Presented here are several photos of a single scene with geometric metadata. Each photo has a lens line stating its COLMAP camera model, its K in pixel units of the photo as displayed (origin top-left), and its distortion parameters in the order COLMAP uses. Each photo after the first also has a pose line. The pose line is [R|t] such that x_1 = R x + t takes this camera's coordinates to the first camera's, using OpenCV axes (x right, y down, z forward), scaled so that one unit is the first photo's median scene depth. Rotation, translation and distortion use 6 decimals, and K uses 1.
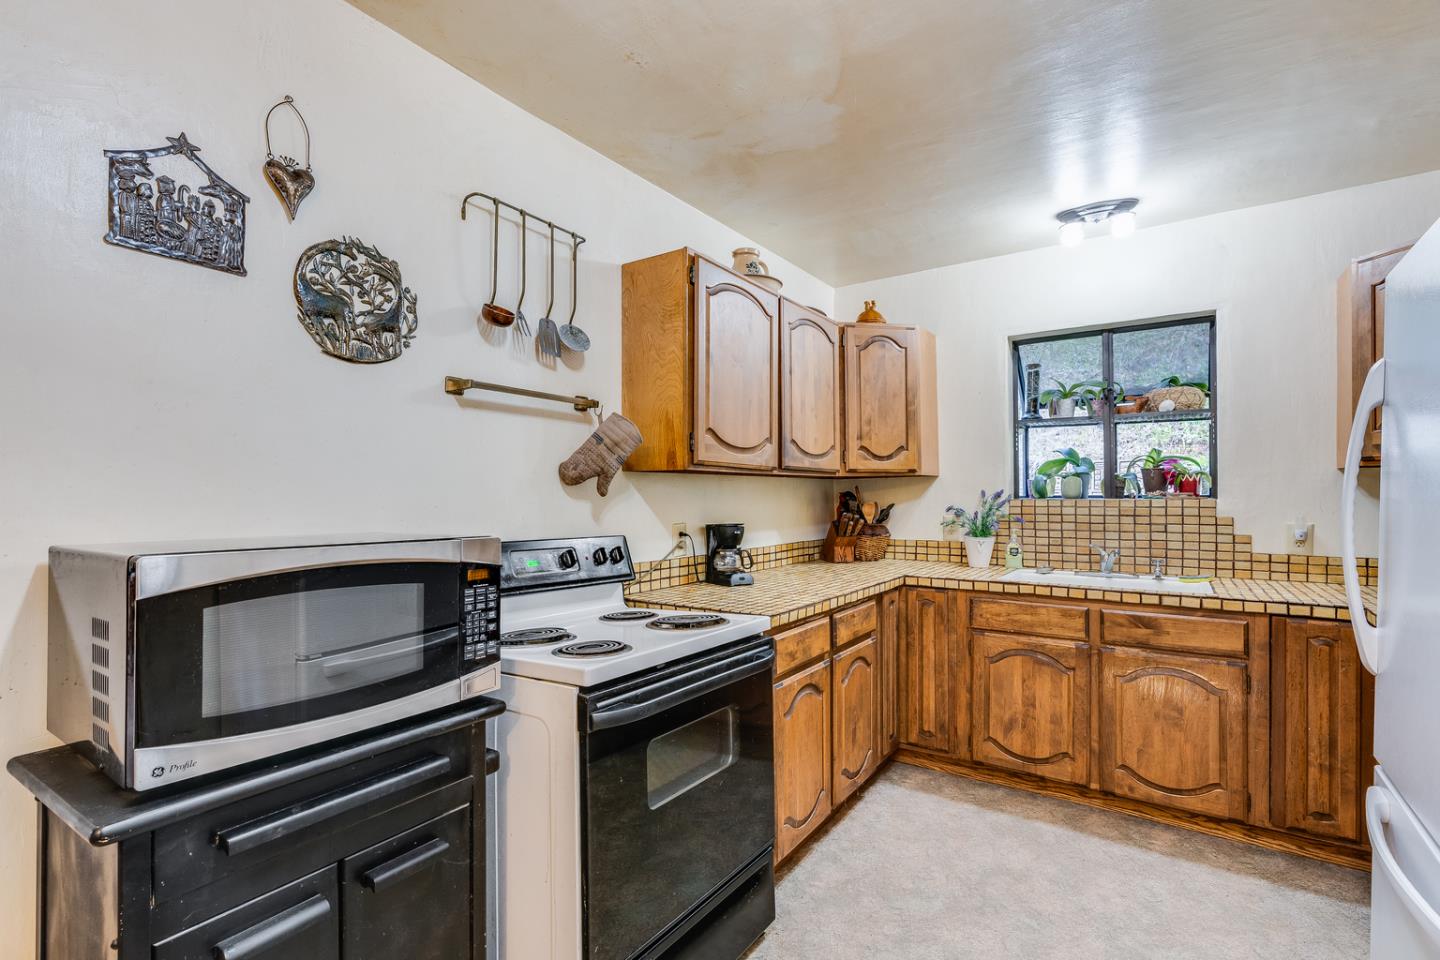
lens RADIAL K [[658.4, 0, 713.4], [0, 658.4, 489.6], [0, 0, 1]] dist [-0.002182, -0.000363]
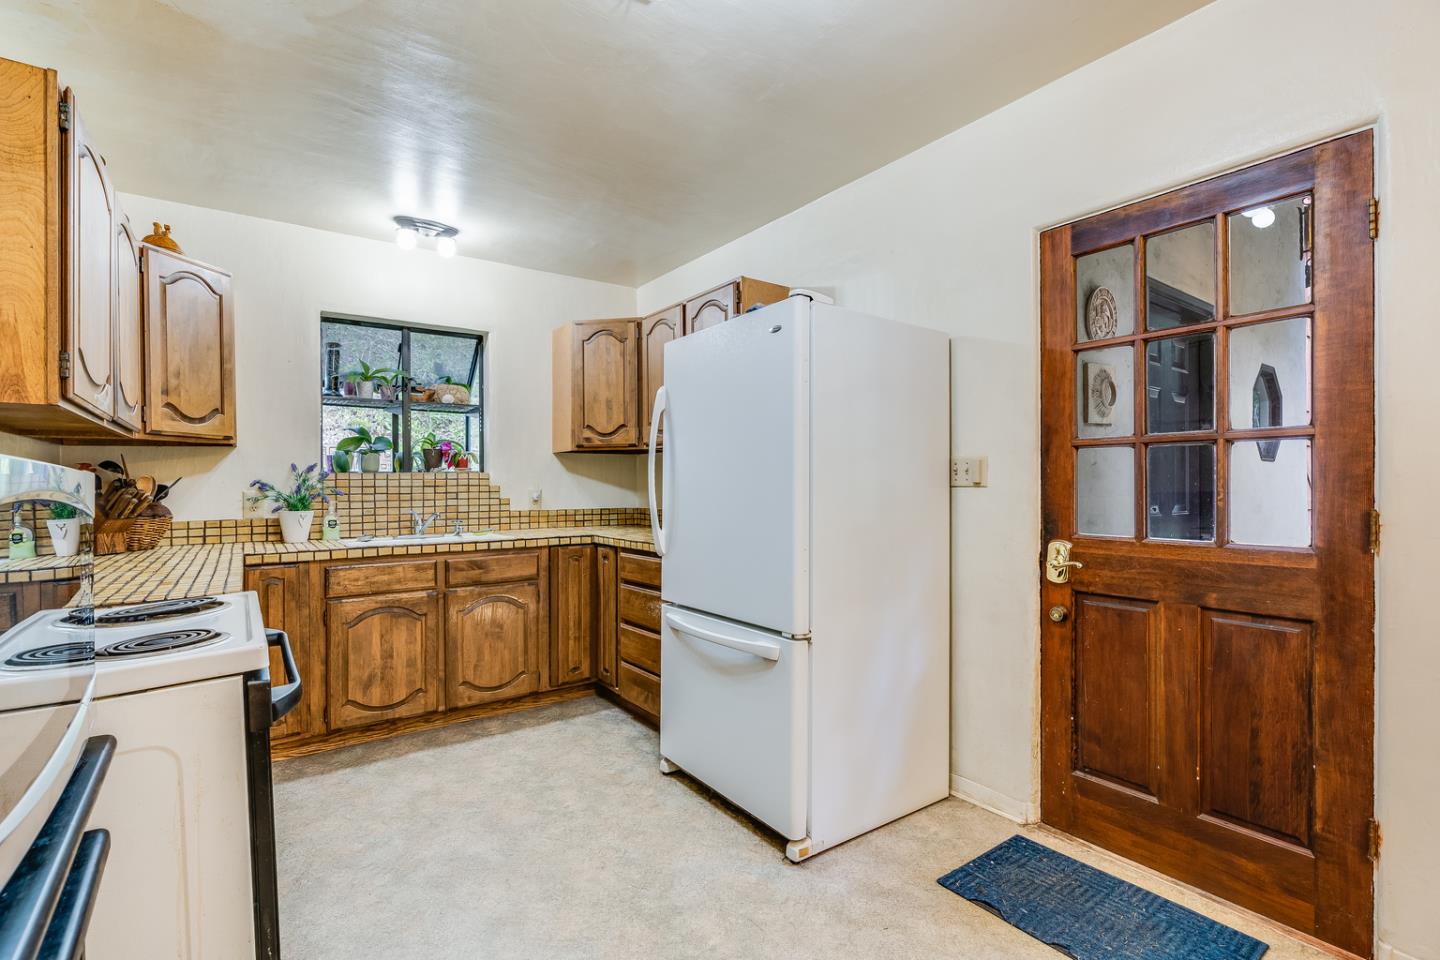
lens RADIAL K [[658.4, 0, 708.5], [0, 658.4, 481.6], [0, 0, 1]] dist [-0.002182, -0.000363]
pose [[0.337426, 0.005215, 0.941338, -0.363637], [0.002499, 0.999976, -0.006436, 0.043860], [-0.941349, 0.004524, 0.337405, 0.126703]]
